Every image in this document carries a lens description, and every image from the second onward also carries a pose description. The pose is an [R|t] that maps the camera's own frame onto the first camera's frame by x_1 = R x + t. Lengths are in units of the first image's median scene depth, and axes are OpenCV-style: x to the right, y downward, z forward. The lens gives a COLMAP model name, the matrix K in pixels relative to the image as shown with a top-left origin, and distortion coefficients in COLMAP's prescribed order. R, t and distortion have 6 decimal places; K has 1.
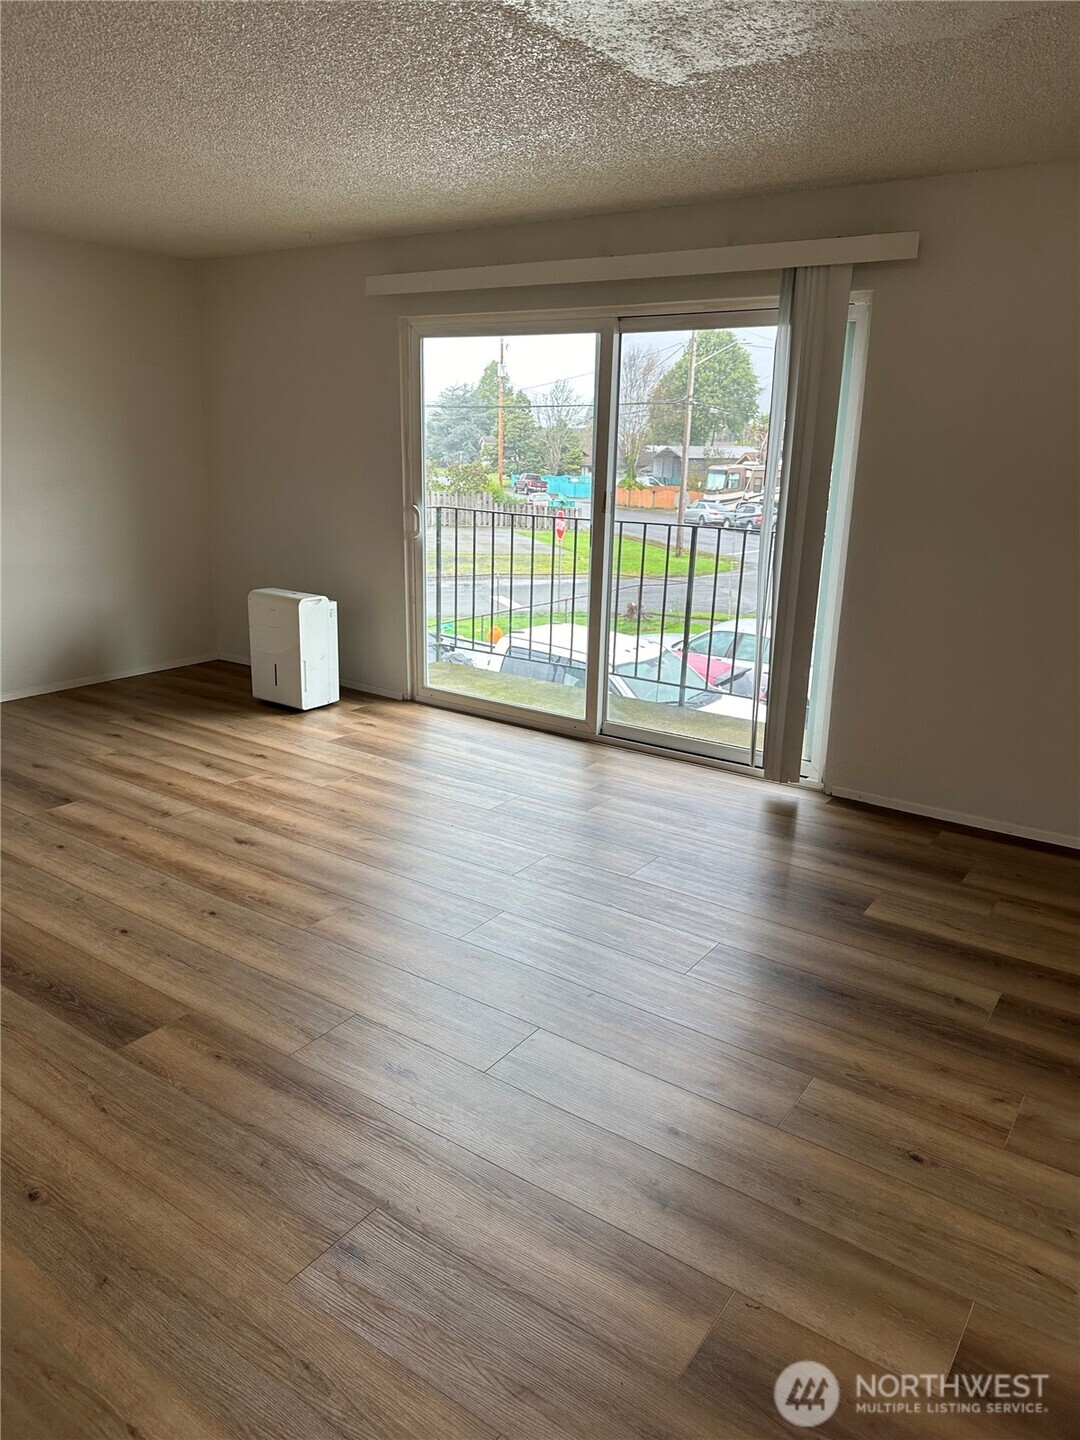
lens RADIAL K [[993.7, 0, 547.4], [0, 993.7, 705.9], [0, 0, 1]] dist [0.011347, -0.005888]
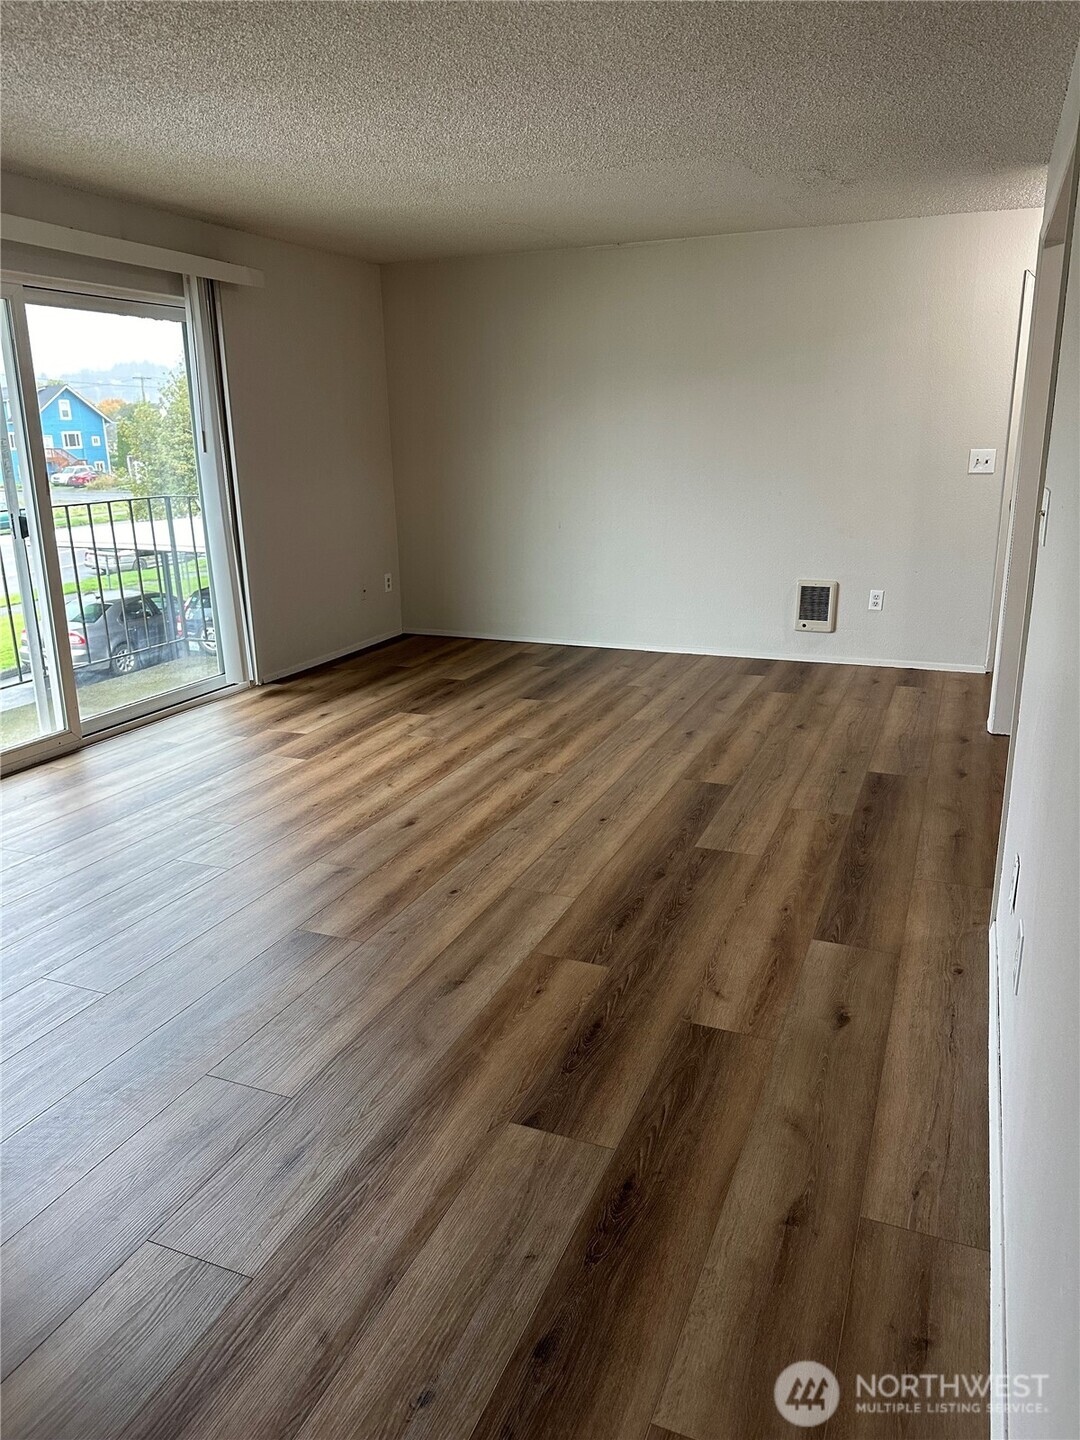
lens RADIAL K [[993.7, 0, 544.9], [0, 993.7, 713.7], [0, 0, 1]] dist [0.011347, -0.005888]
pose [[-0.194489, -0.295267, 0.935410, -1.276889], [0.258383, 0.904519, 0.339239, -0.279104], [-0.946262, 0.307673, -0.099627, 0.956423]]
